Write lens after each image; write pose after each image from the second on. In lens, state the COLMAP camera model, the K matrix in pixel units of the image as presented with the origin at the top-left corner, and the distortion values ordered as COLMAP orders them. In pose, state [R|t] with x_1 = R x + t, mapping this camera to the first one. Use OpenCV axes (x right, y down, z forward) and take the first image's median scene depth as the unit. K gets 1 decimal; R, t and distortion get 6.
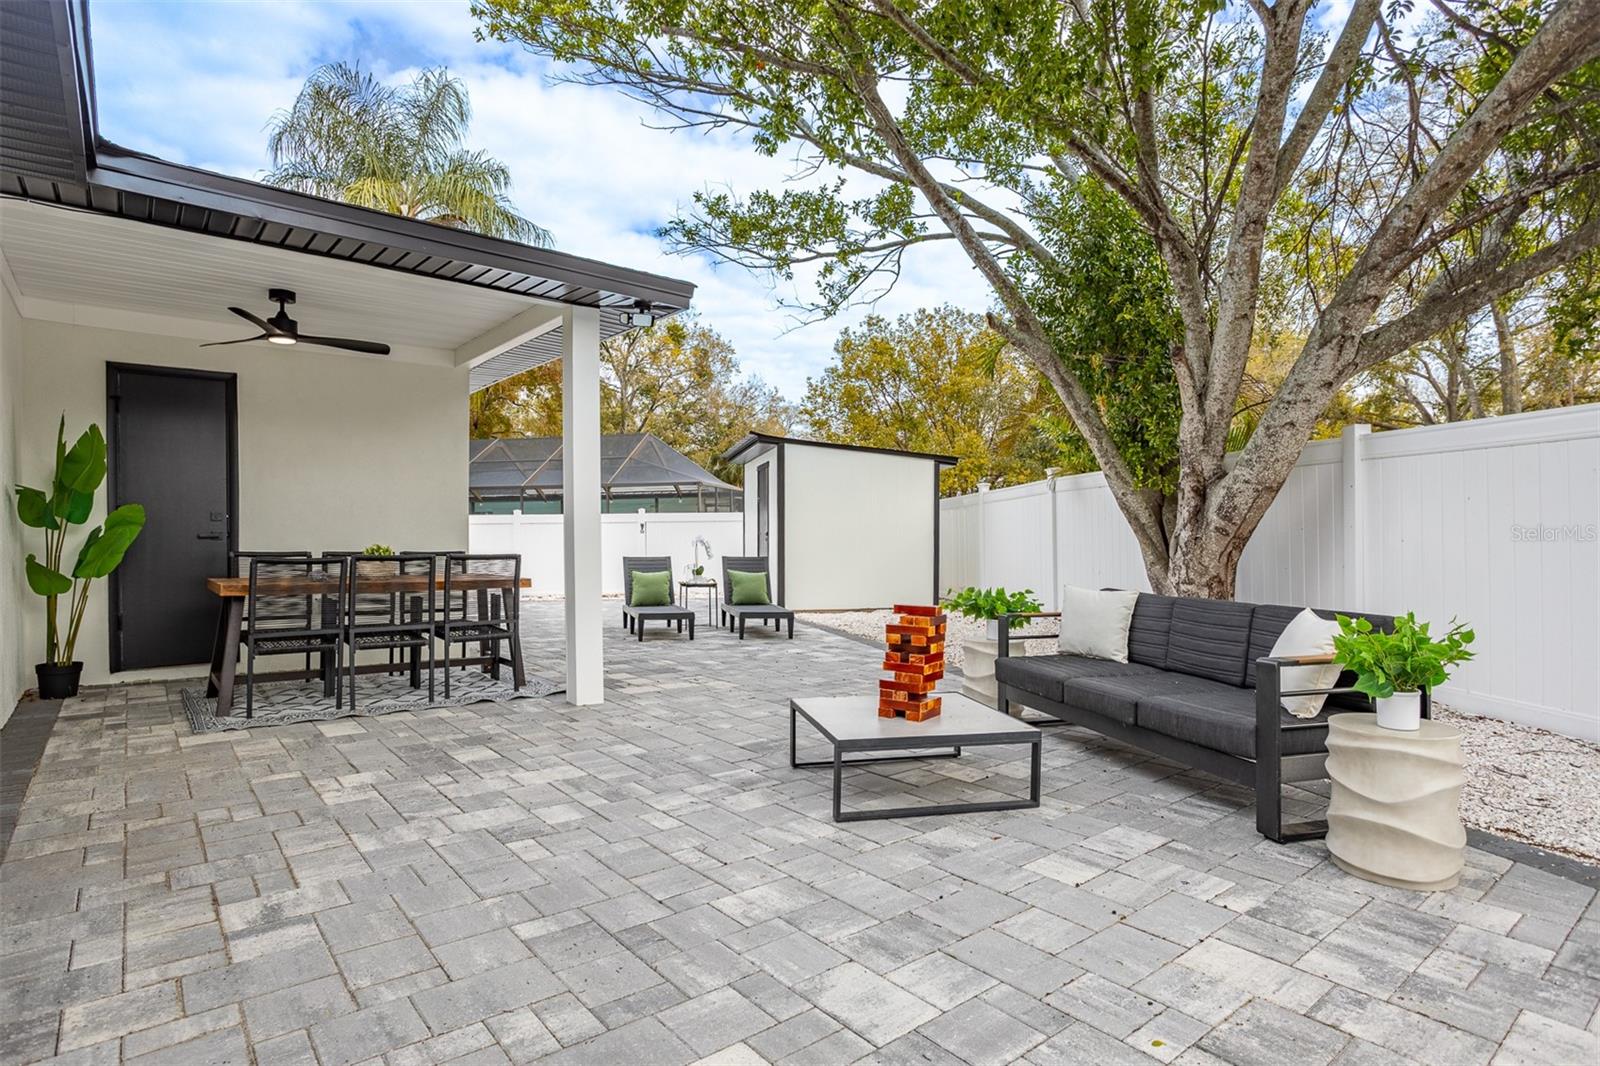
lens RADIAL K [[829.4, 0, 787.5], [0, 829.4, 524.2], [0, 0, 1]] dist [-0.037893, 0.015222]
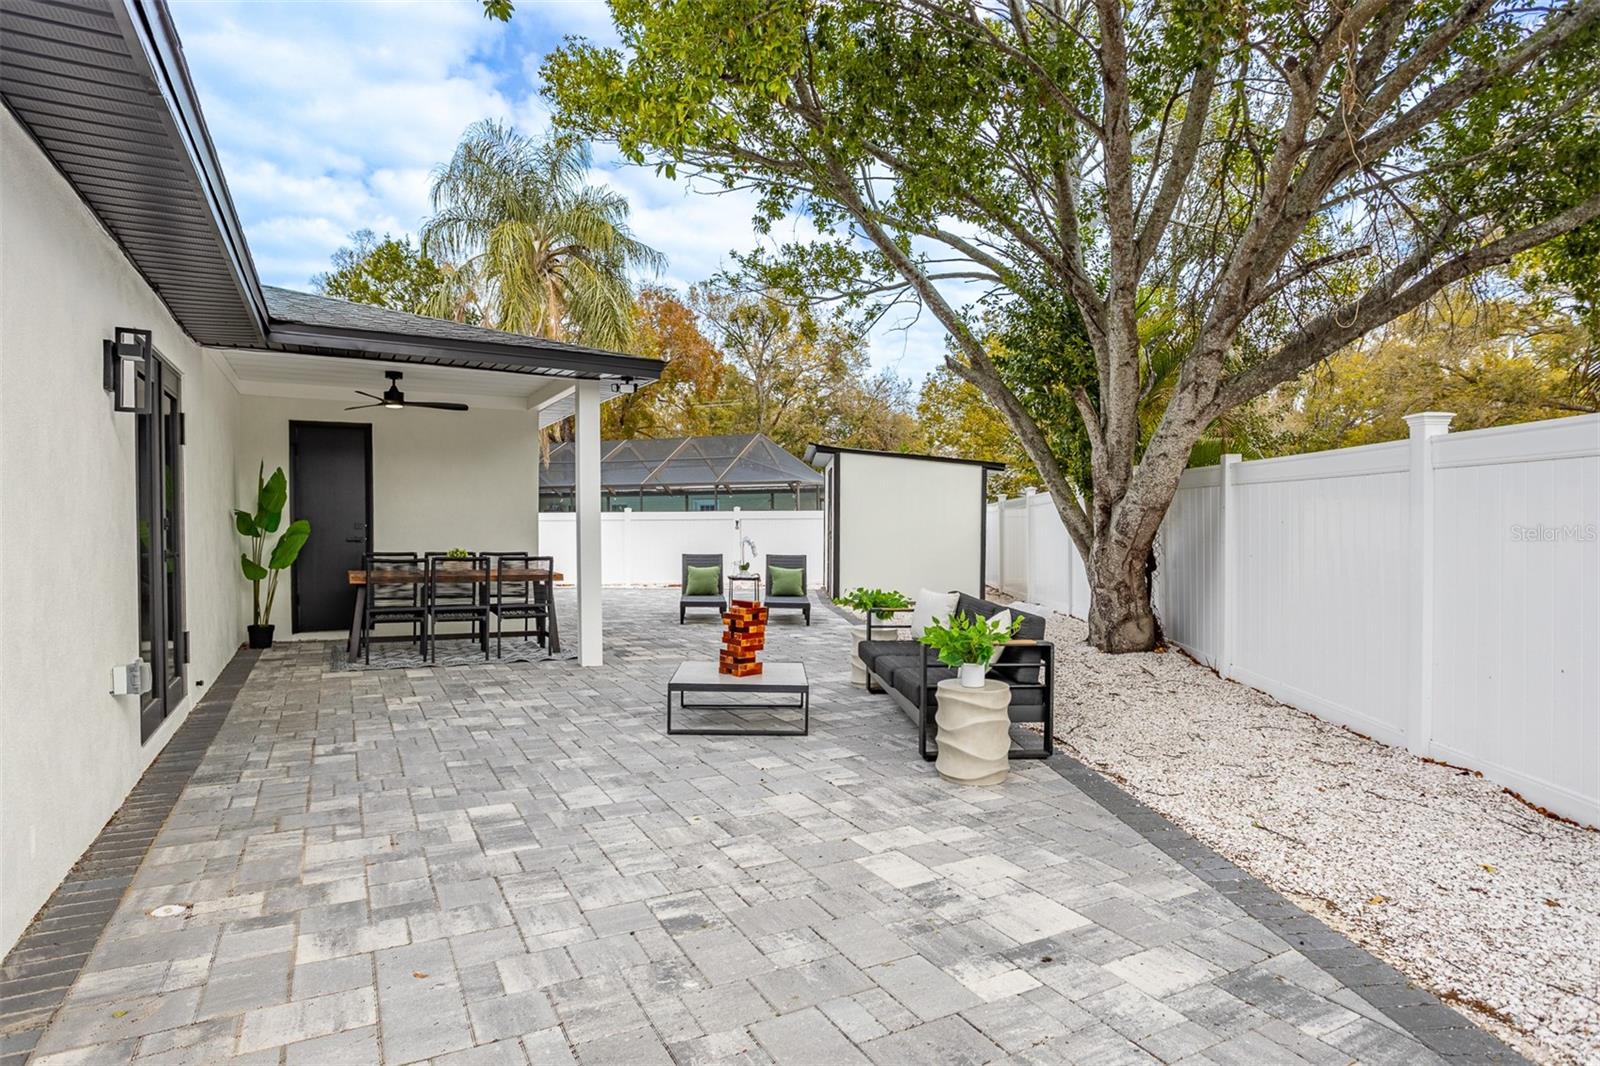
lens RADIAL K [[867.9, 0, 804.4], [0, 867.9, 521.7], [0, 0, 1]] dist [-0.044299, 0.008923]
pose [[0.982906, 0.006597, -0.183991, 0.296022], [-0.004129, 0.999896, 0.013793, -0.036268], [0.184063, -0.012798, 0.982831, -0.282883]]
